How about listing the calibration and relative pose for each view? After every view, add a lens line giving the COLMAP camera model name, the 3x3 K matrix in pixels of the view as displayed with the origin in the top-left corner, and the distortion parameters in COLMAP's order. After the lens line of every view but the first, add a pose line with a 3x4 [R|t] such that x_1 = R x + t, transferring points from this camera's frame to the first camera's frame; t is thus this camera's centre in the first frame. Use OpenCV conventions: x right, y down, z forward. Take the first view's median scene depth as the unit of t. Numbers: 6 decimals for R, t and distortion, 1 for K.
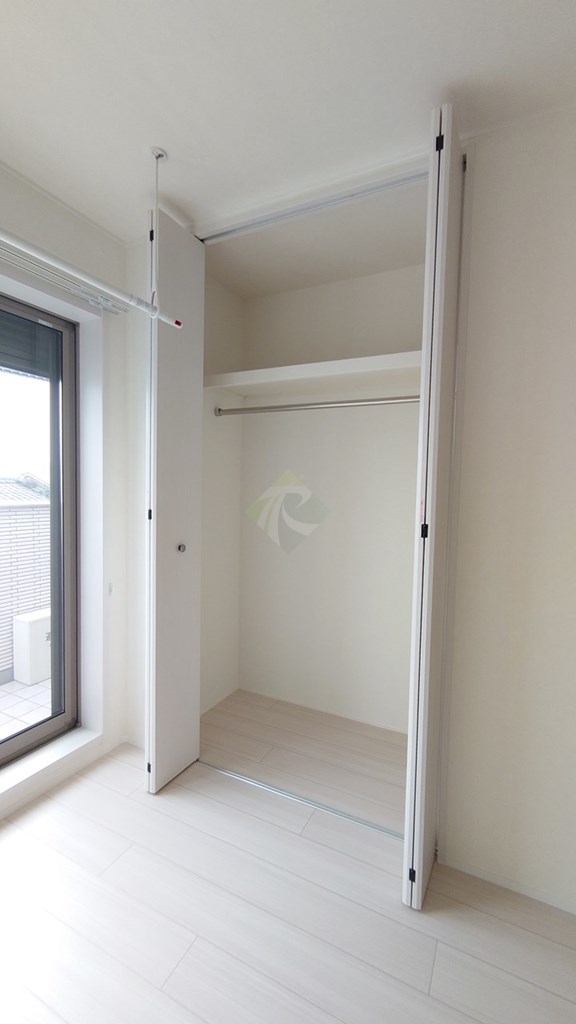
lens RADIAL K [[439.4, 0, 288.0], [0, 439.4, 512.0], [0, 0, 1]] dist [-0.004763, -0.000536]
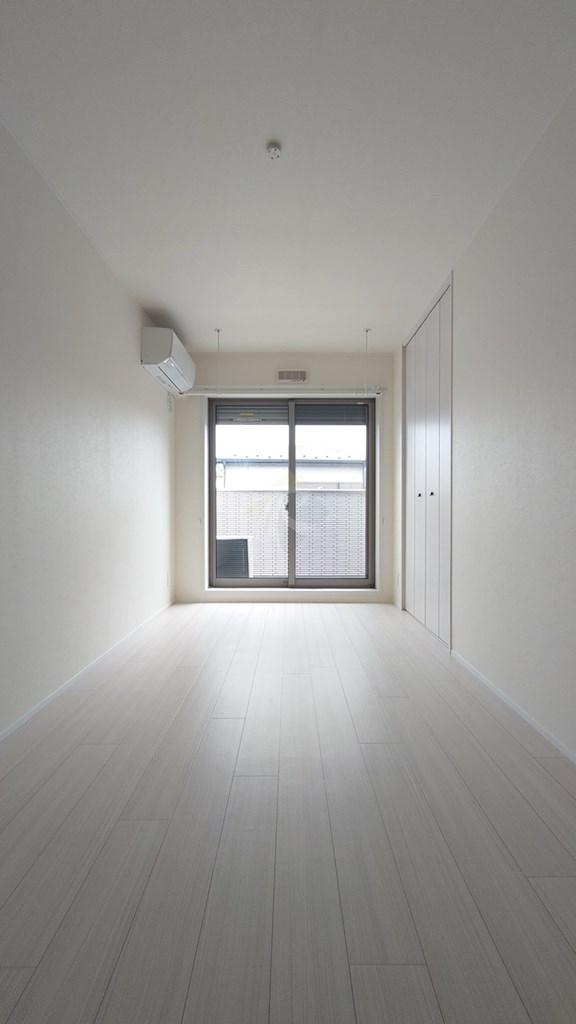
lens RADIAL K [[439.4, 0, 288.0], [0, 439.4, 512.0], [0, 0, 1]] dist [-0.004763, -0.000536]
pose [[0.453301, -0.023792, -0.891040, 1.308175], [-0.040230, 0.998079, -0.047117, 0.266233], [0.890449, 0.057205, 0.451473, -0.357201]]
